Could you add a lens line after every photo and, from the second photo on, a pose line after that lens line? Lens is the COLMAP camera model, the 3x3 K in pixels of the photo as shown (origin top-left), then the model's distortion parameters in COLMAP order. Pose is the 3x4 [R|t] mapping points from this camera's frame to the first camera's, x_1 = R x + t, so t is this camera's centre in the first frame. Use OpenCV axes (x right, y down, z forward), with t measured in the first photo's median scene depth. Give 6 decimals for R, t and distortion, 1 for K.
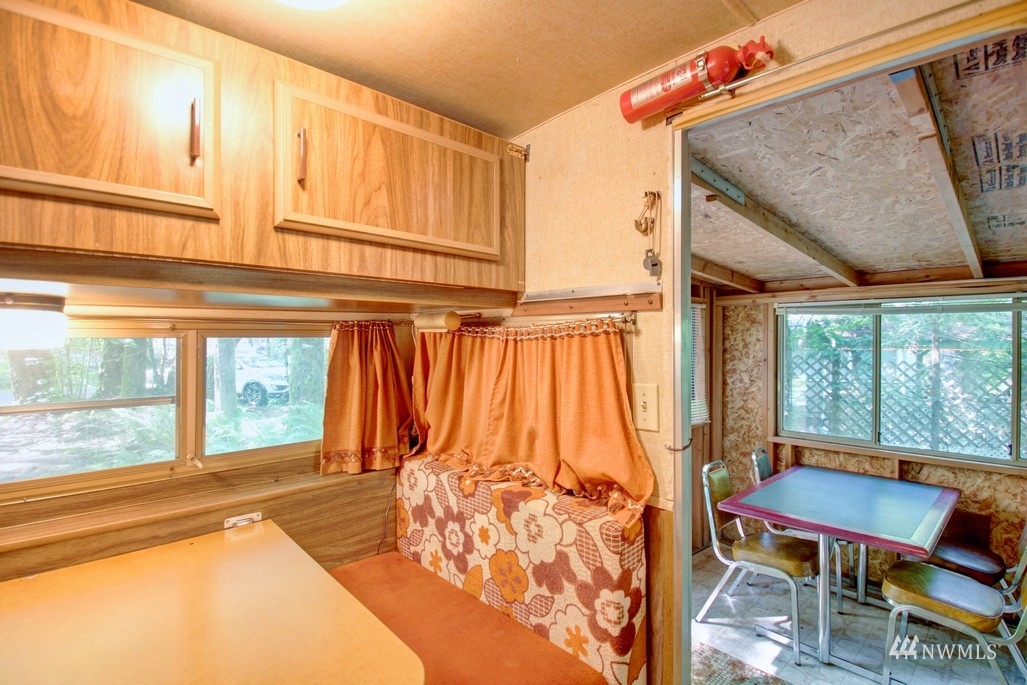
lens RADIAL K [[479.9, 0, 511.7], [0, 479.9, 346.4], [0, 0, 1]] dist [-0.018137, -0.004569]
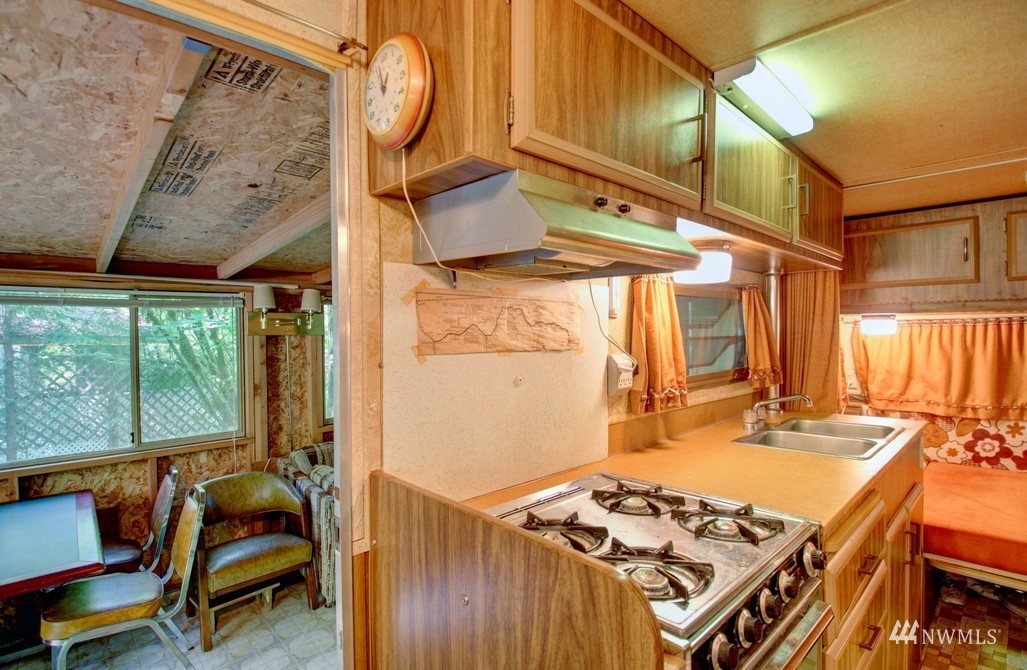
lens RADIAL K [[492.4, 0, 515.7], [0, 492.4, 332.5], [0, 0, 1]] dist [-0.028820, -0.000767]
pose [[-0.005370, -0.002170, 0.999983, -0.073335], [0.022091, 0.999753, 0.002288, -0.002123], [-0.999742, 0.022103, -0.005321, 0.243668]]
